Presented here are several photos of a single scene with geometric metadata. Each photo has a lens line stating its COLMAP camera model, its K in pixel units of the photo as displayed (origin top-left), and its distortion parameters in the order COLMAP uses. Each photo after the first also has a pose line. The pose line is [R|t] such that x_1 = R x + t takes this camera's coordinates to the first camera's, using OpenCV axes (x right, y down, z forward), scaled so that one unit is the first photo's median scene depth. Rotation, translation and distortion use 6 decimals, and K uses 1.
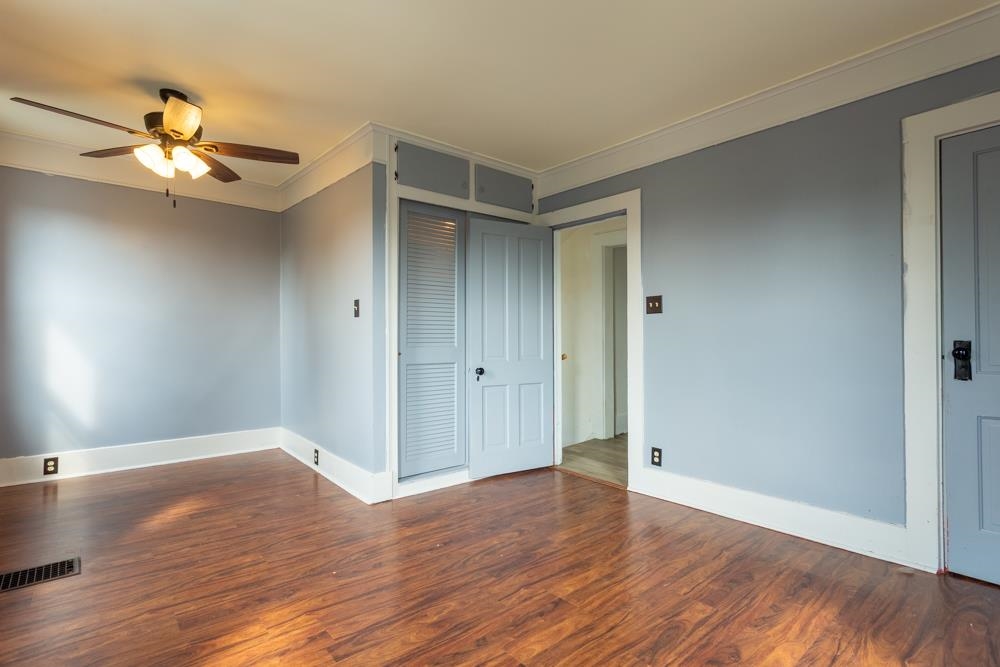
lens RADIAL K [[475.0, 0, 497.9], [0, 475.0, 335.4], [0, 0, 1]] dist [-0.001380, 0.000680]
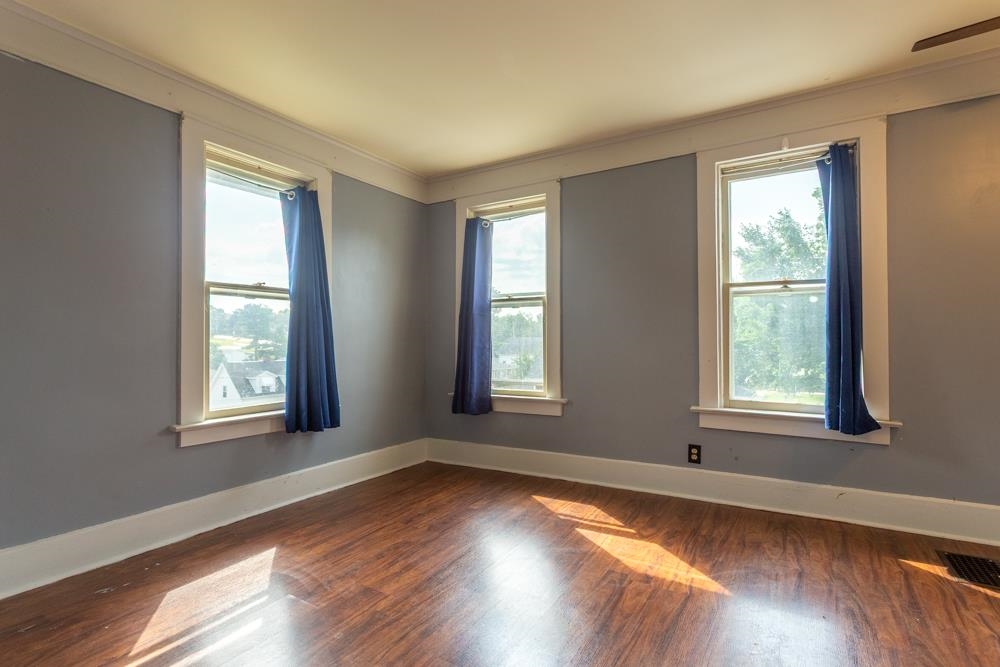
lens RADIAL K [[475.0, 0, 501.8], [0, 475.0, 335.6], [0, 0, 1]] dist [-0.001380, 0.000680]
pose [[-0.948360, 0.001366, -0.317192, 0.365828], [0.005973, 0.999890, -0.013554, 0.017355], [0.317139, -0.014748, -0.948264, 2.051305]]
